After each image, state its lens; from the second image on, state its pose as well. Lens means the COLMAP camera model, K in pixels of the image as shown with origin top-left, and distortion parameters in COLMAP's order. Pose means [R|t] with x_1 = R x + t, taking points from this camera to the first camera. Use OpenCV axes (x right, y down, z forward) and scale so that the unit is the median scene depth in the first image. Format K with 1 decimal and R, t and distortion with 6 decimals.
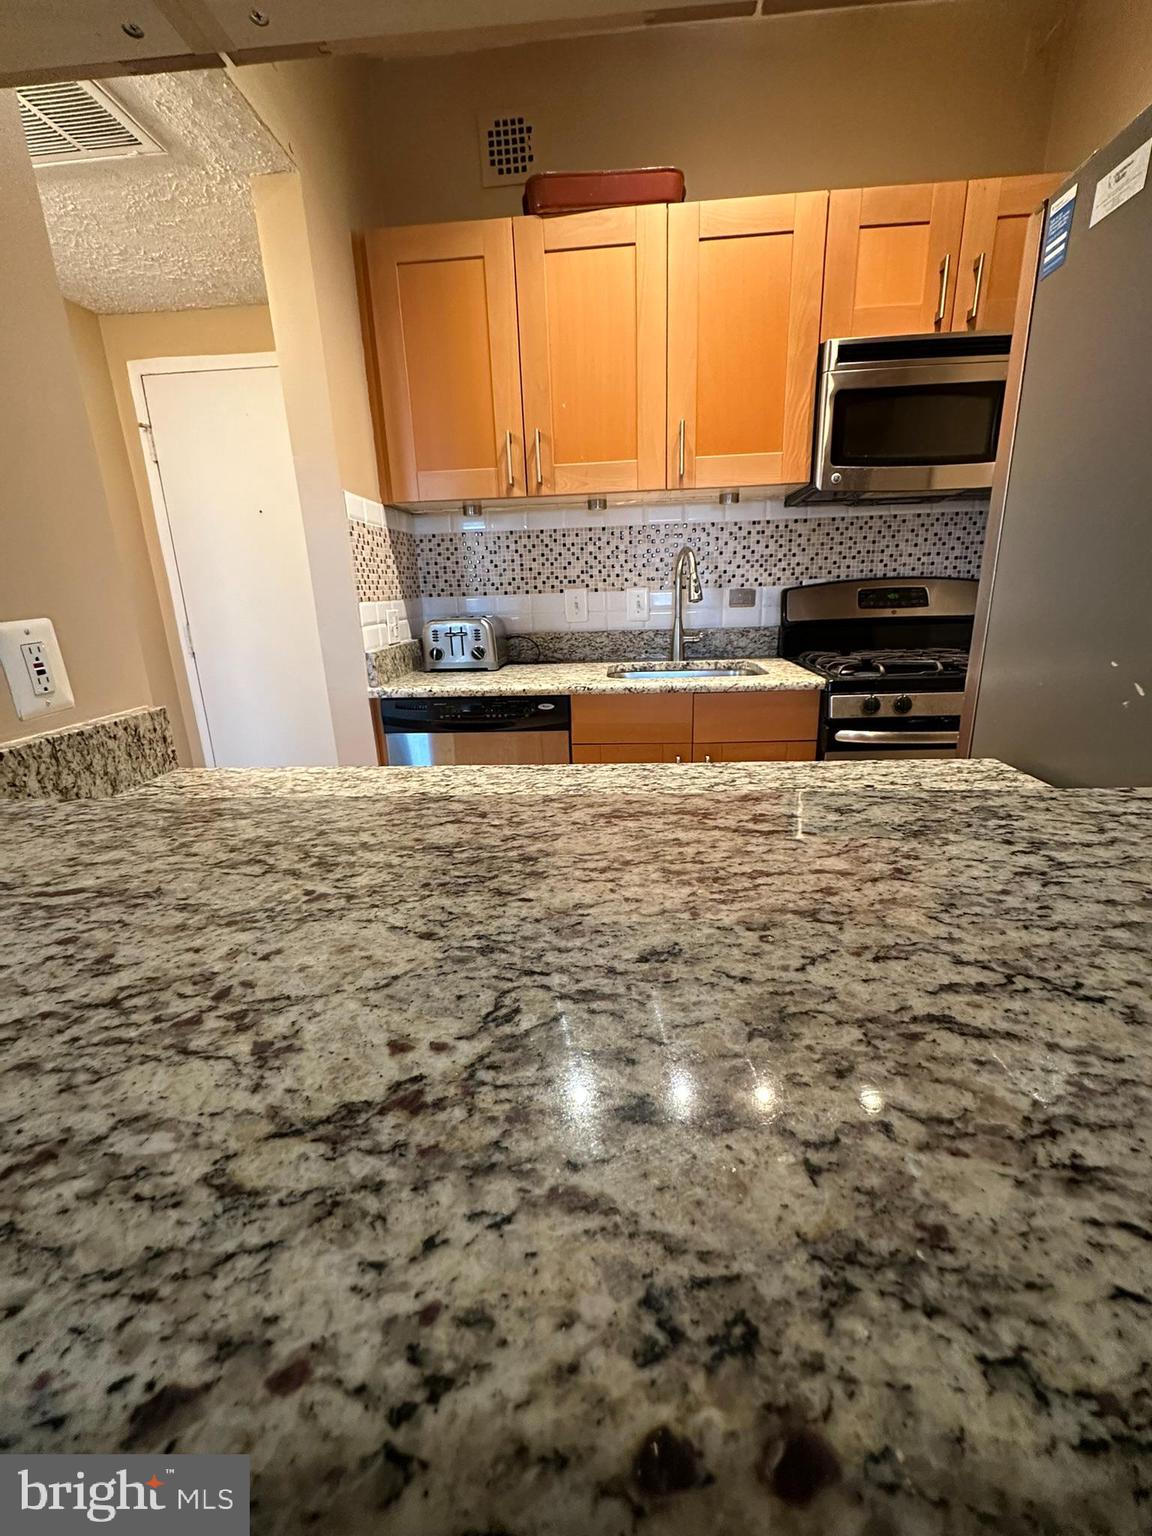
lens RADIAL K [[617.6, 0, 578.2], [0, 617.6, 772.8], [0, 0, 1]] dist [-0.006051, 0.000486]
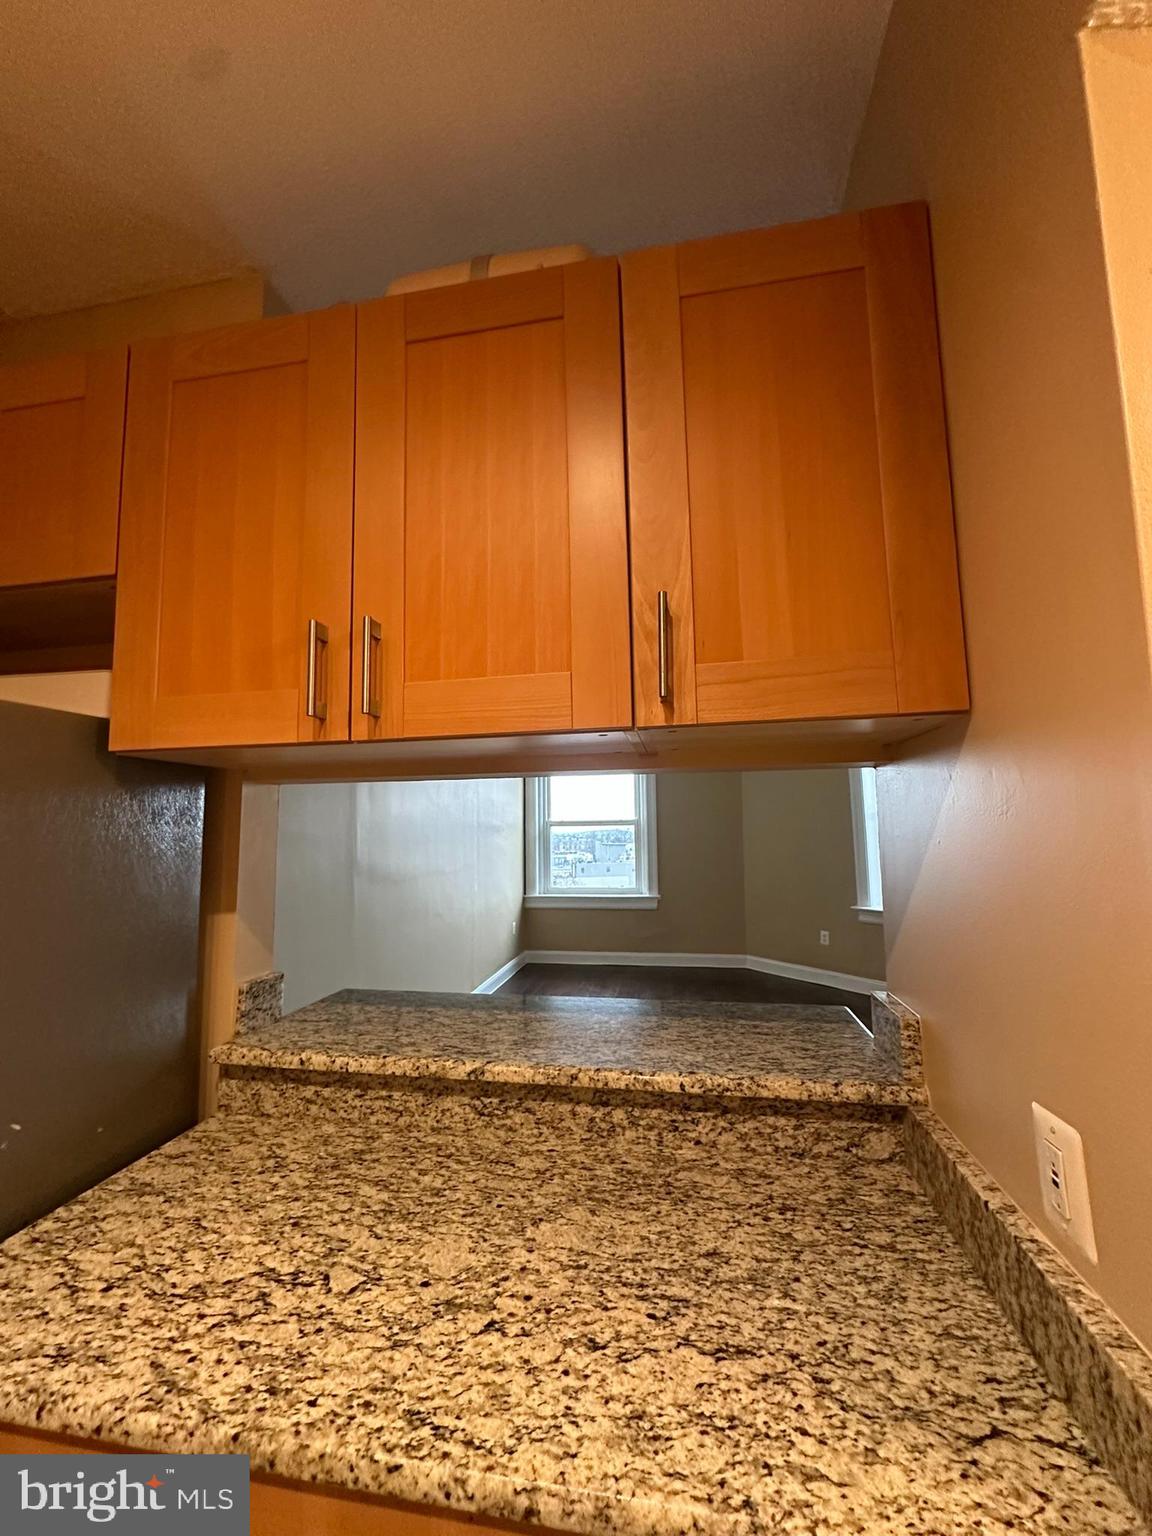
lens RADIAL K [[616.9, 0, 576.0], [0, 616.9, 768.0], [0, 0, 1]] dist [-0.002377, 0.000507]
pose [[-0.993184, 0.057180, 0.101568, -0.345577], [0.075523, 0.979432, 0.187107, -0.820165], [-0.088781, 0.193502, -0.977075, 1.604861]]
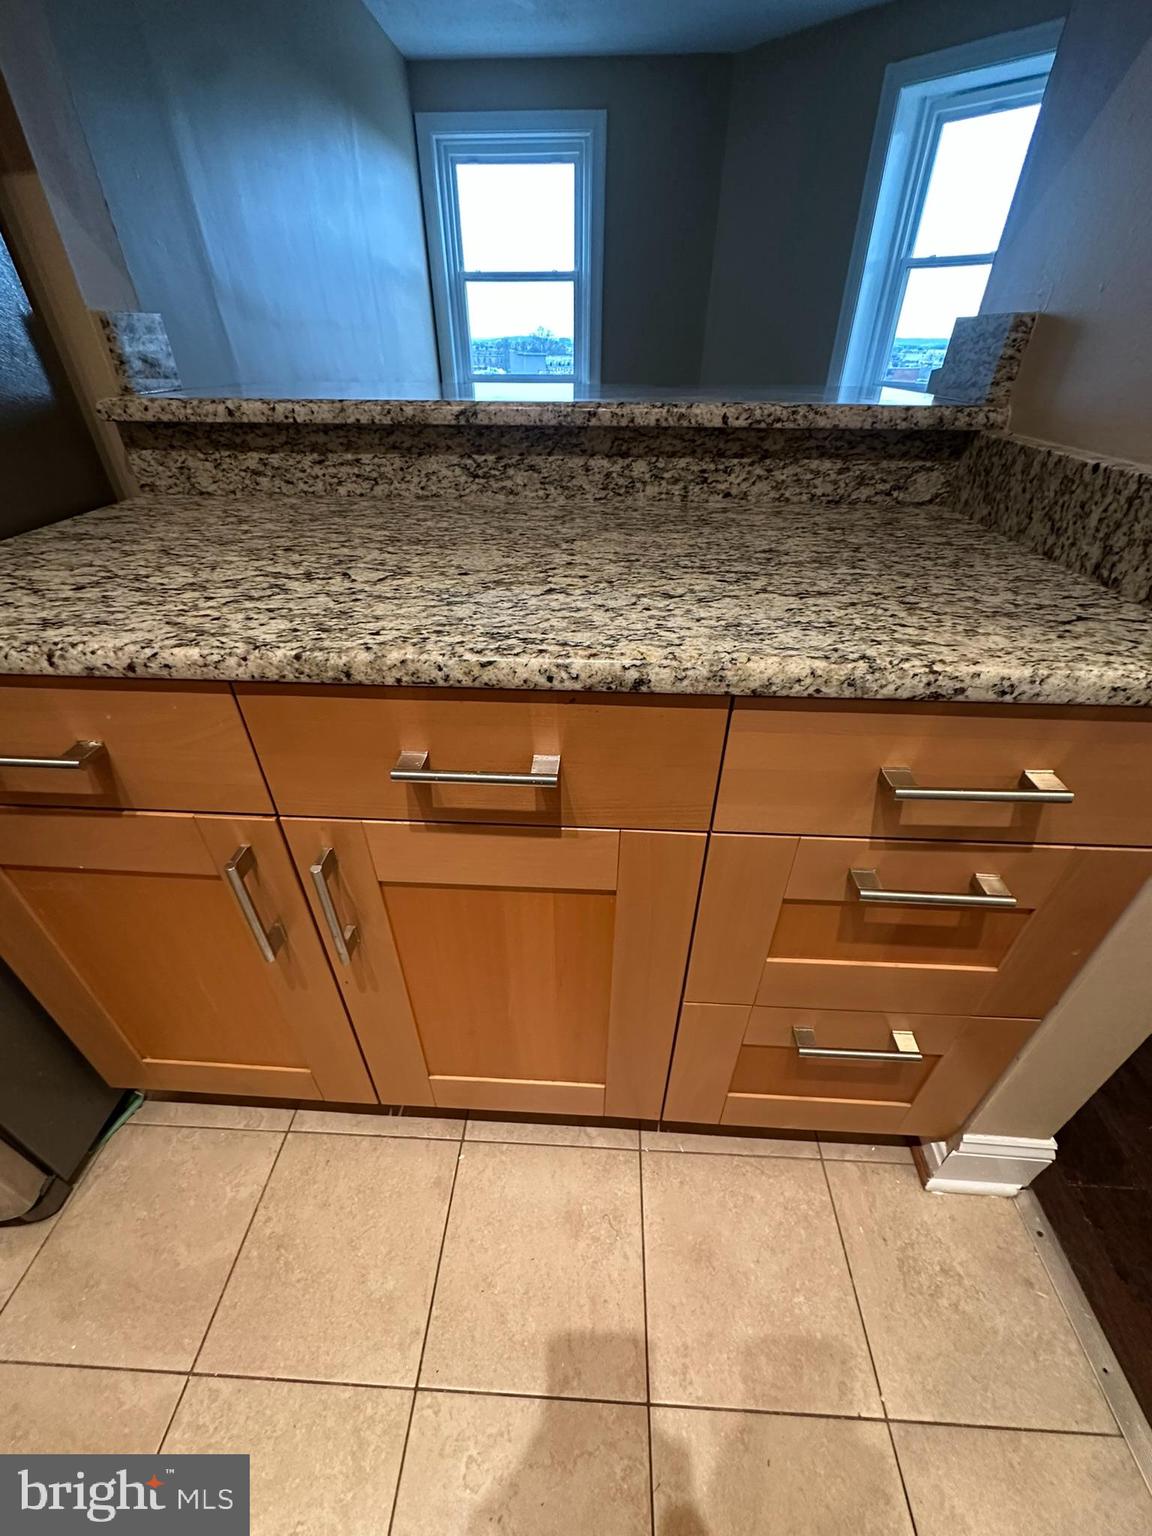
lens RADIAL K [[617.6, 0, 578.2], [0, 617.6, 772.8], [0, 0, 1]] dist [-0.006051, 0.000486]
pose [[-0.999394, 0.034532, 0.004453, -0.139285], [0.024659, 0.611698, 0.790707, -0.408126], [0.024581, 0.790338, -0.612178, 1.585374]]
